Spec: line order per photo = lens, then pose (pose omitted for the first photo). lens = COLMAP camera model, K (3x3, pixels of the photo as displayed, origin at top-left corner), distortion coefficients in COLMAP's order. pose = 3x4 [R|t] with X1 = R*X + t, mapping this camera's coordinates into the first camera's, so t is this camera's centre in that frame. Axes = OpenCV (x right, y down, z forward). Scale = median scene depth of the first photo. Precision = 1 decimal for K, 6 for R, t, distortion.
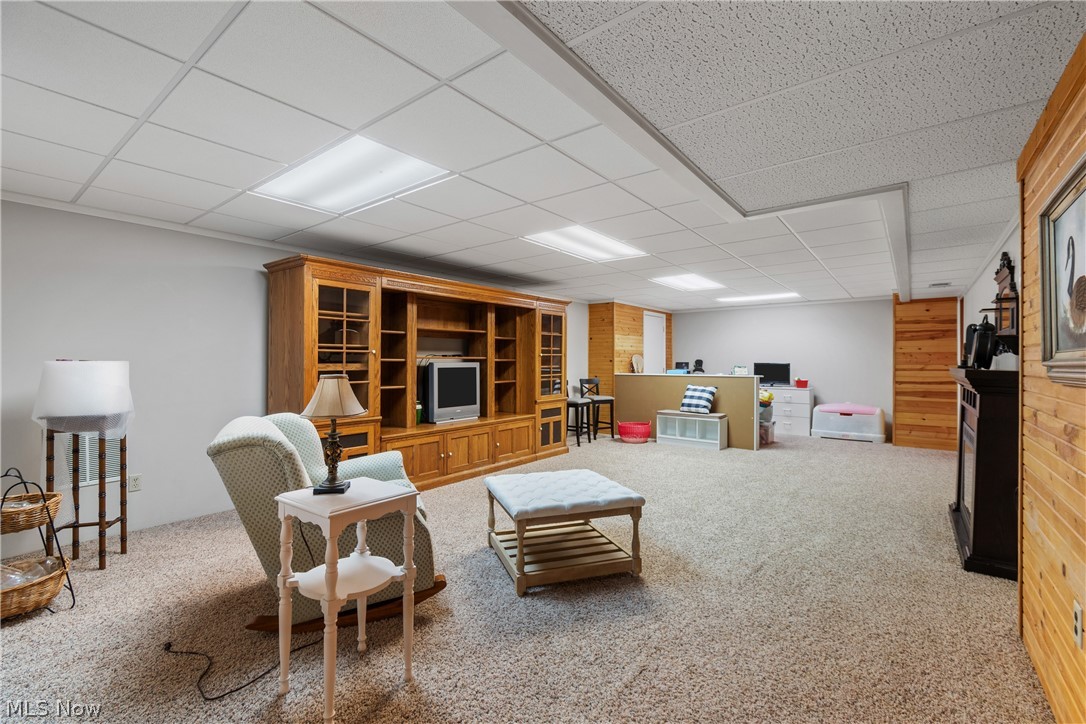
lens RADIAL K [[481.7, 0, 540.8], [0, 481.7, 358.0], [0, 0, 1]] dist [0.001356, 0.001414]
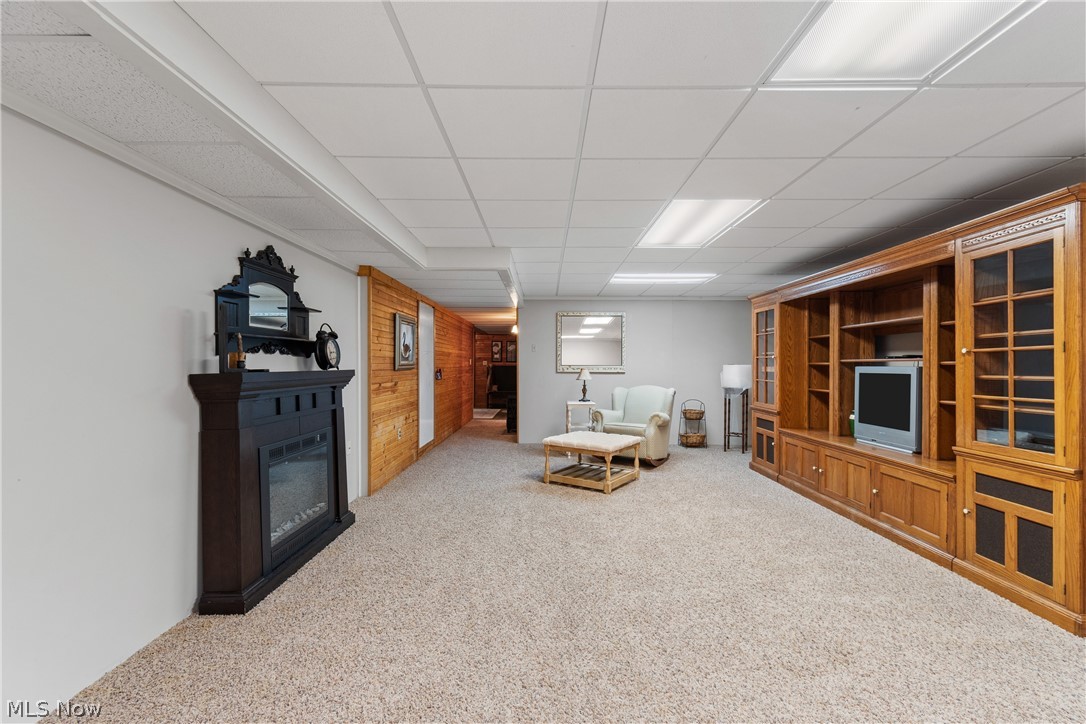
lens RADIAL K [[481.7, 0, 542.2], [0, 481.7, 365.8], [0, 0, 1]] dist [0.001356, 0.001414]
pose [[-0.788865, -0.000333, -0.614567, 0.609499], [0.000437, 0.999999, -0.001104, 0.008203], [0.614567, -0.001140, -0.788864, 1.124358]]
